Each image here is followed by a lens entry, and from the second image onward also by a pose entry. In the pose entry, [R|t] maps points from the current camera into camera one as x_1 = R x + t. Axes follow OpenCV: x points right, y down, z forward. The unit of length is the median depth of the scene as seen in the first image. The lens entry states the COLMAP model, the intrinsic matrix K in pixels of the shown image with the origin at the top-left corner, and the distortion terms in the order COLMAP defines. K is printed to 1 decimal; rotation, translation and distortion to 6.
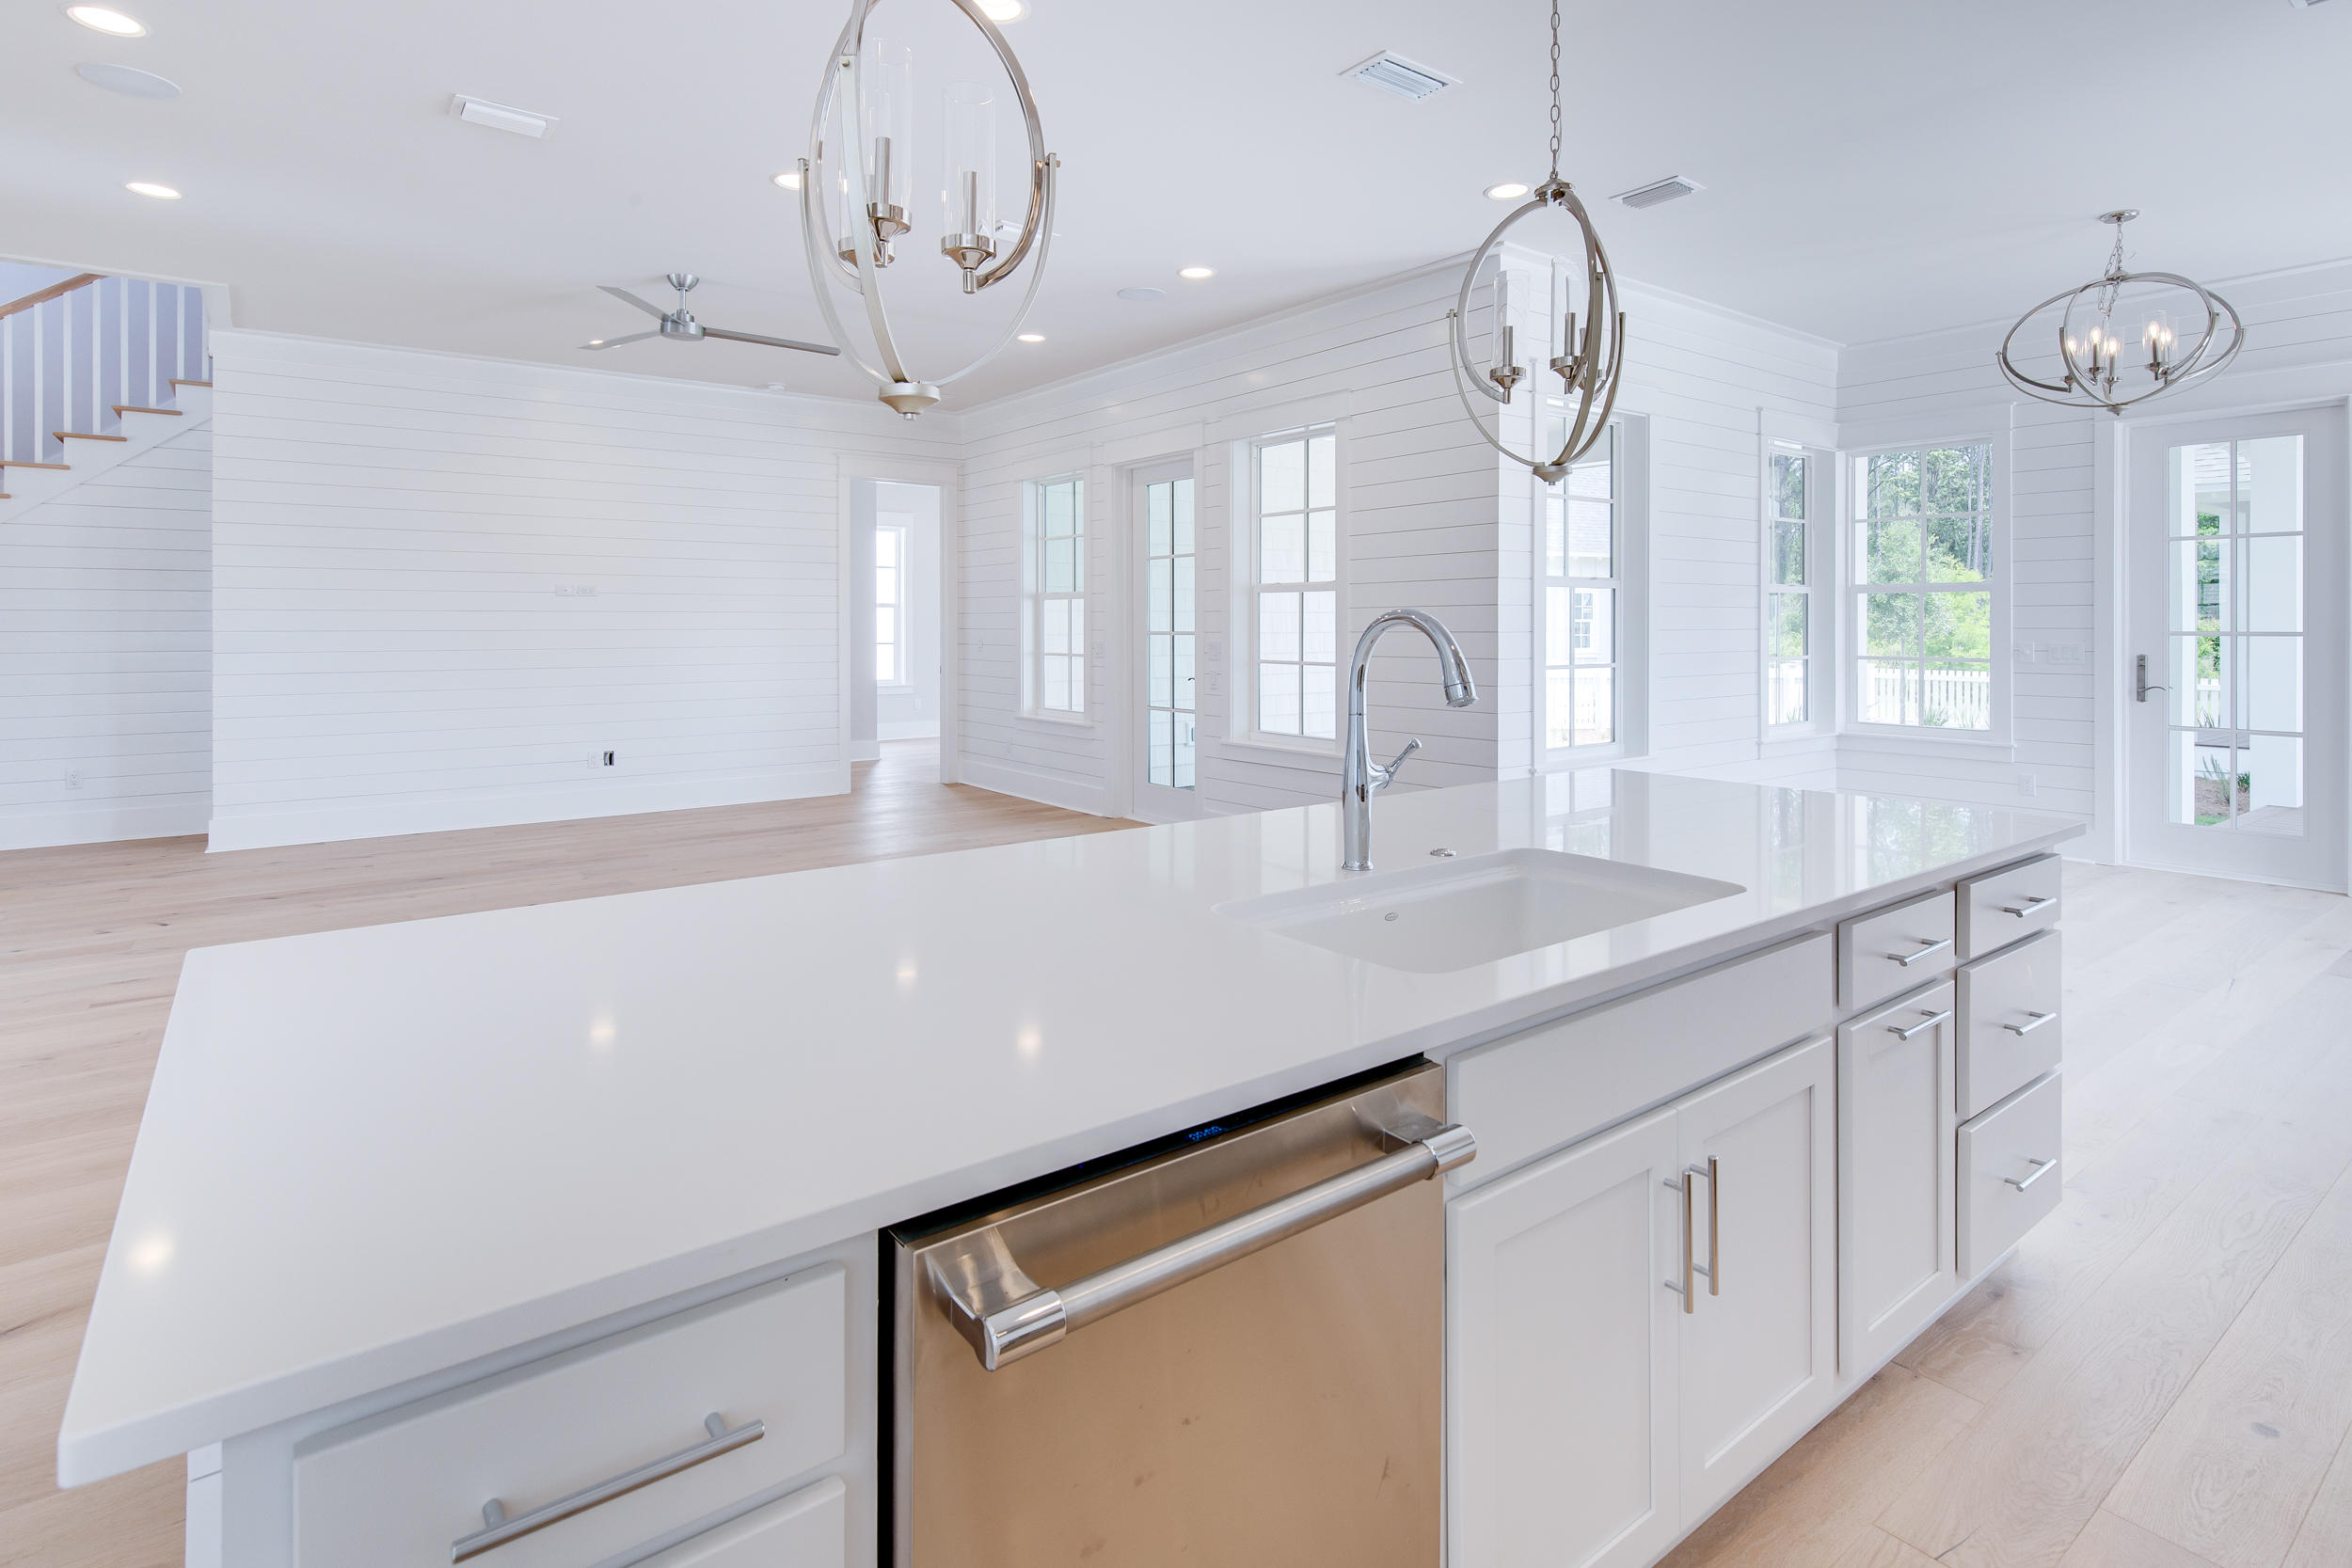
lens RADIAL K [[1185.2, 0, 1207.2], [0, 1185.2, 626.2], [0, 0, 1]] dist [0.001652, 0.000222]
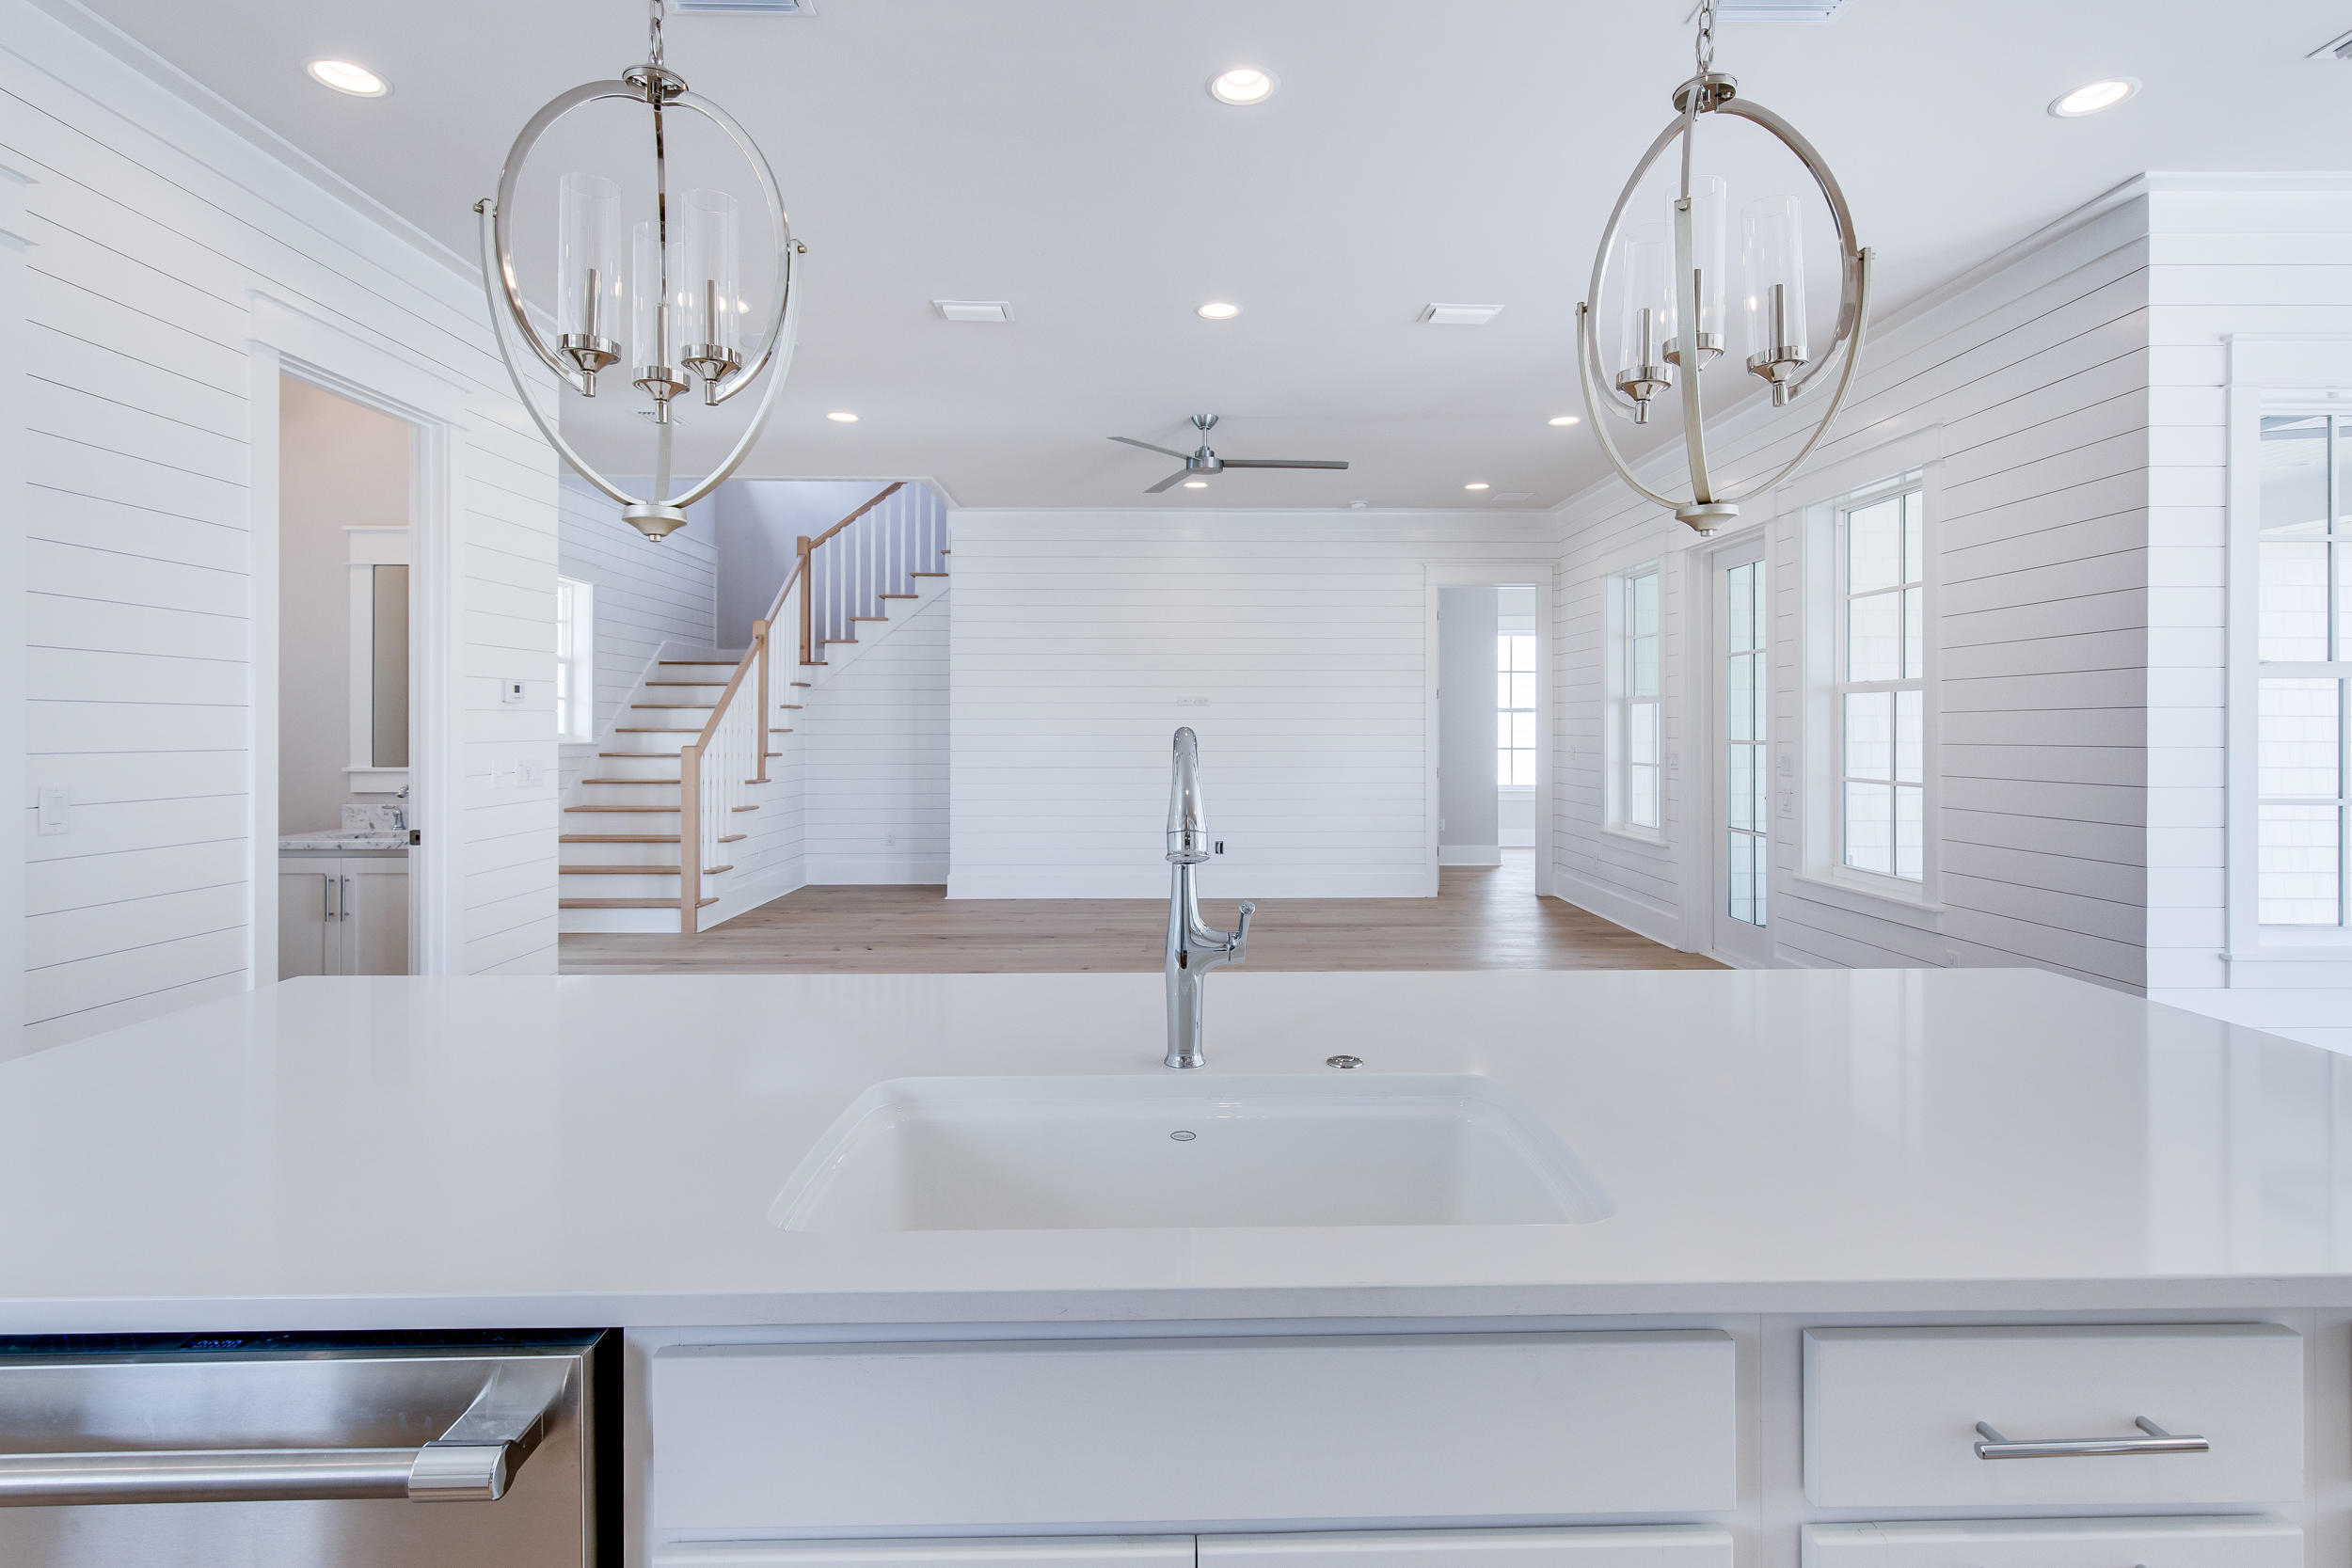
lens RADIAL K [[1153.5, 0, 1196.5], [0, 1153.5, 721.3], [0, 0, 1]] dist [-0.000520, -0.000061]
pose [[0.799567, -0.001778, -0.600574, 0.173084], [-0.002317, 0.999979, -0.006045, -0.003868], [0.600572, 0.006225, 0.799546, 0.120477]]
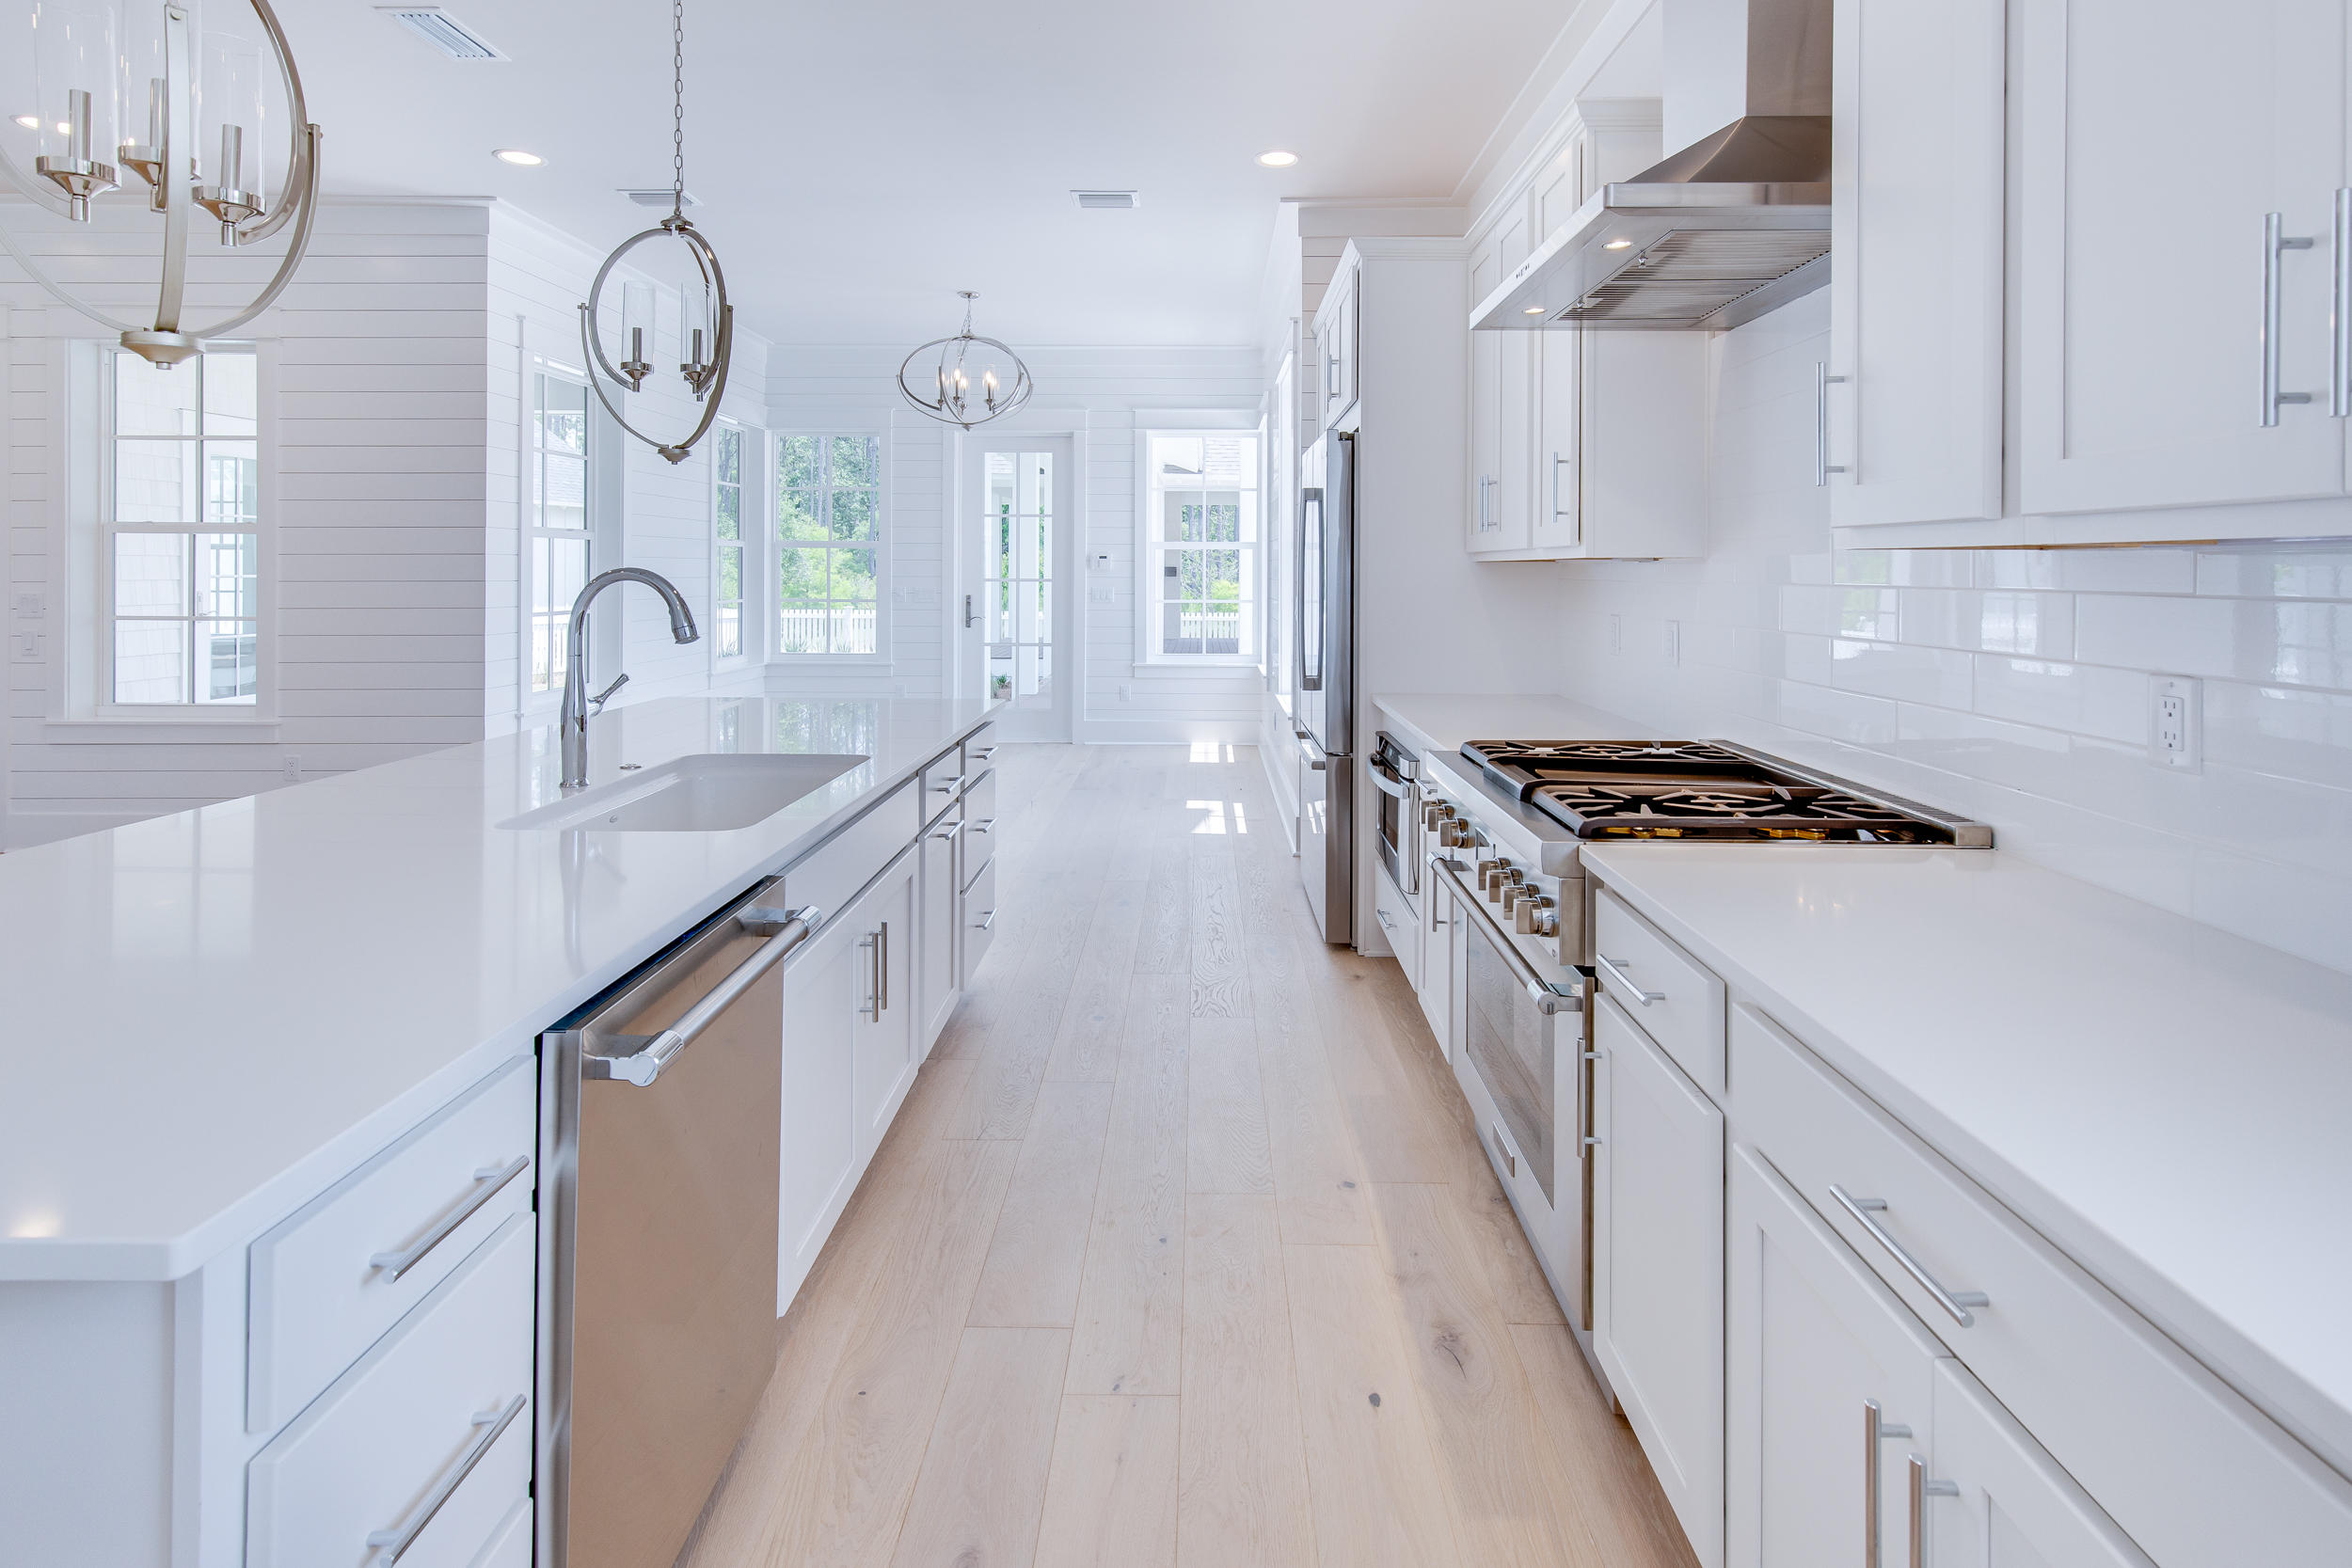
lens RADIAL K [[1121.1, 0, 1192.4], [0, 1121.1, 578.7], [0, 0, 1]] dist [0.002386, 0.000620]
pose [[0.618673, -0.001479, 0.785647, -0.111023], [-0.003471, 0.999983, 0.004616, -0.003009], [-0.785641, -0.005583, 0.618658, -0.053199]]
